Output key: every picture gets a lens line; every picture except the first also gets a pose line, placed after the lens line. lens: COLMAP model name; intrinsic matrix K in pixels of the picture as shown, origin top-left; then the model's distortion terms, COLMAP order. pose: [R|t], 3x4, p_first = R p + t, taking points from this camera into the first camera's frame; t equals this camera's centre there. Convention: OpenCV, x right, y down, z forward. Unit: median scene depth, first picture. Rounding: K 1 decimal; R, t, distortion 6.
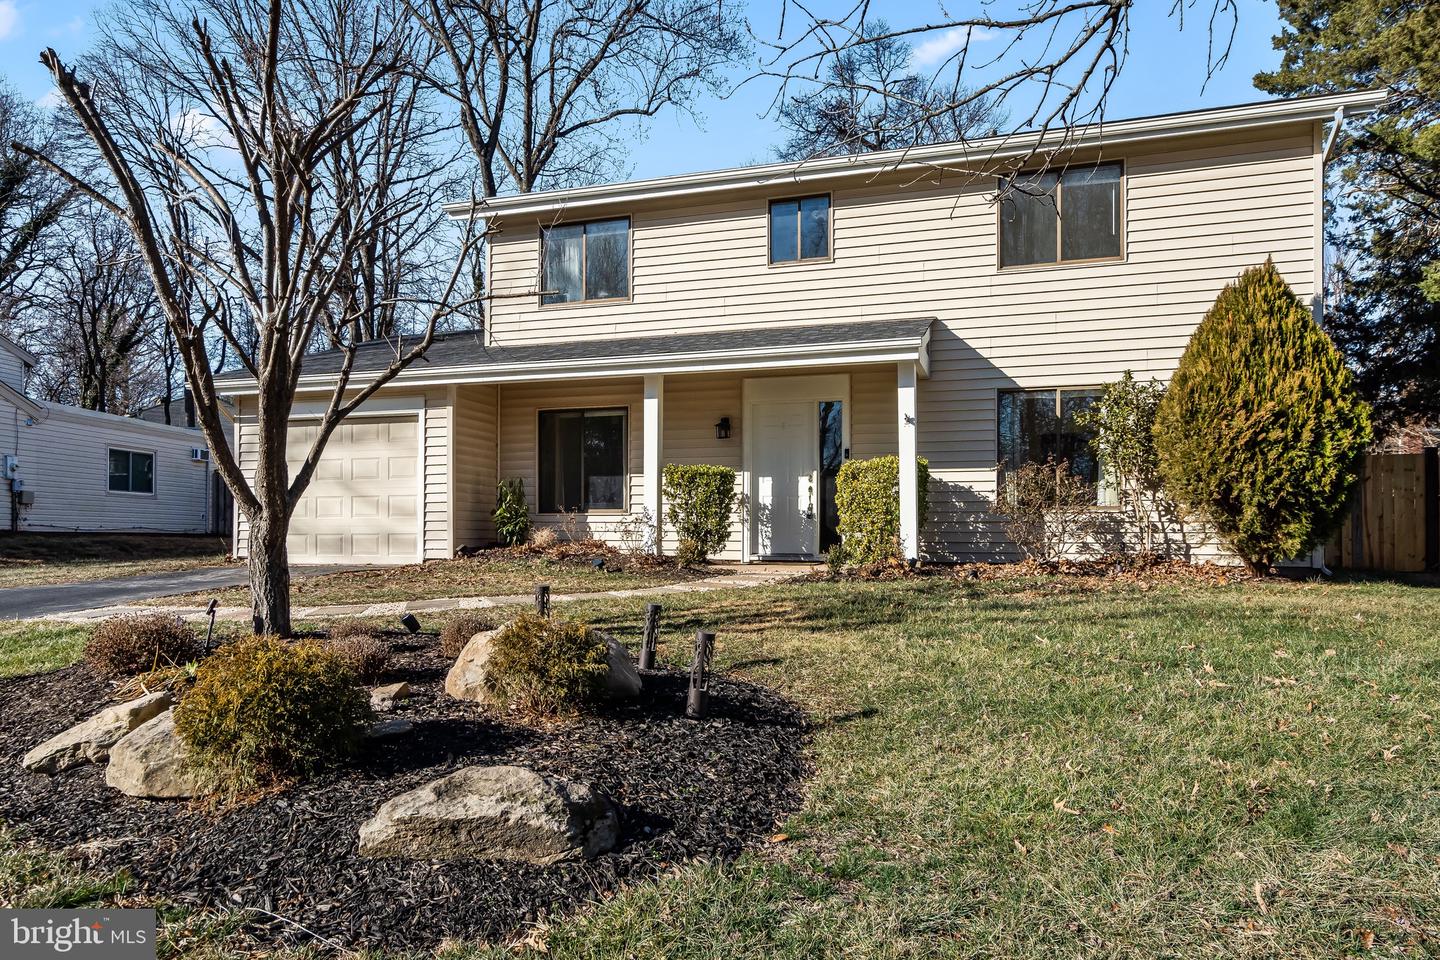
lens RADIAL K [[936.2, 0, 721.3], [0, 936.2, 487.4], [0, 0, 1]] dist [-0.006239, -0.001618]
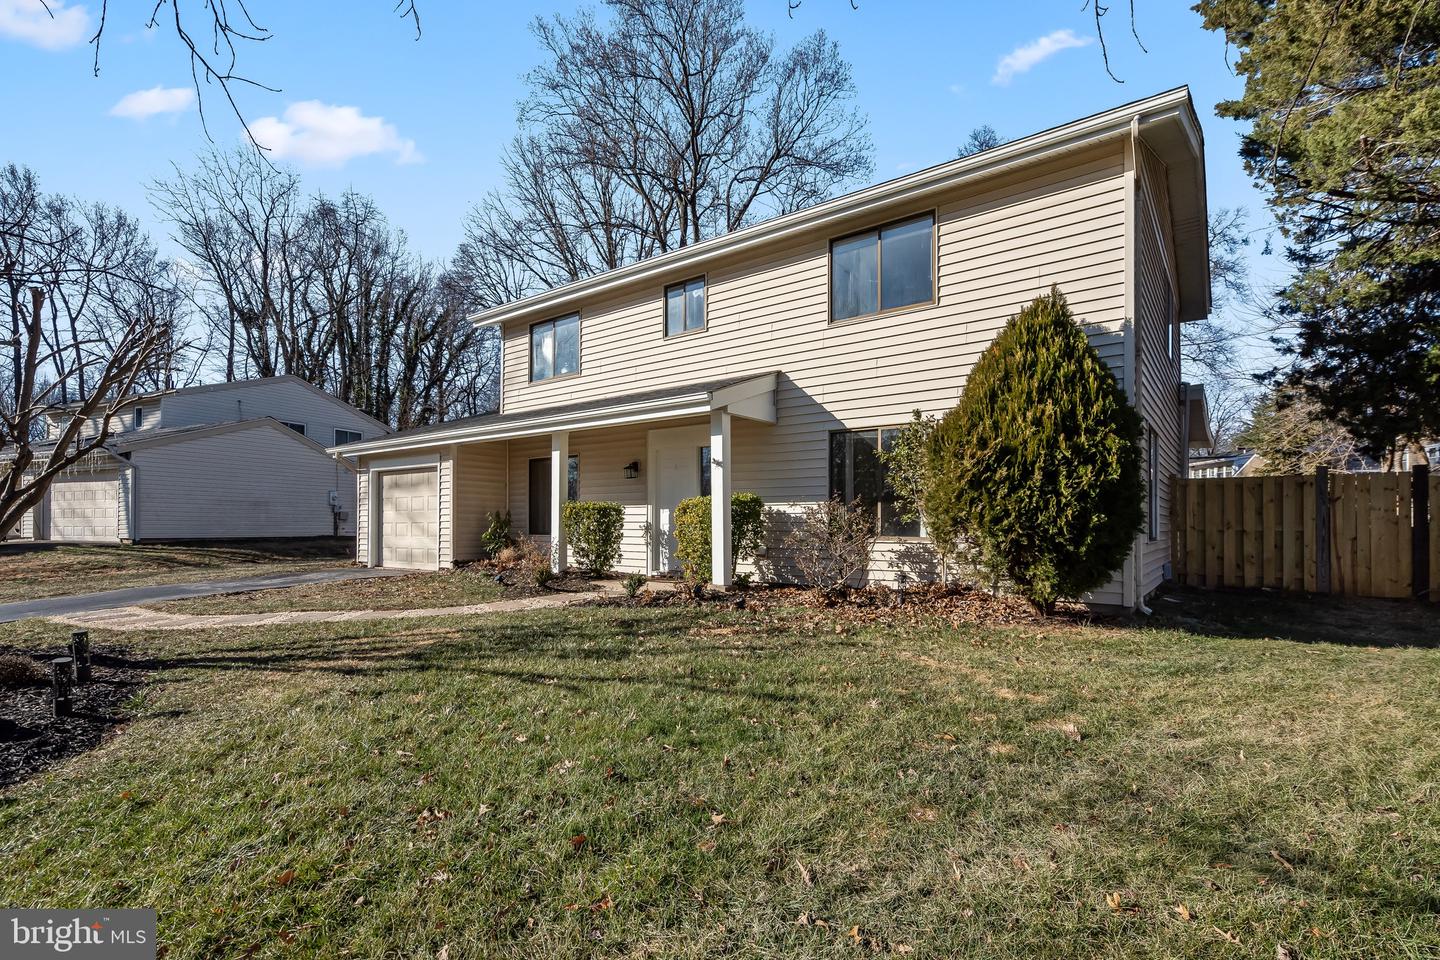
lens RADIAL K [[658.3, 0, 719.2], [0, 658.3, 486.2], [0, 0, 1]] dist [-0.013882, -0.000114]
pose [[0.940426, -0.016764, -0.339584, 0.438377], [0.013793, 0.999843, -0.011162, -0.031910], [0.339718, 0.005814, 0.940509, 0.215543]]
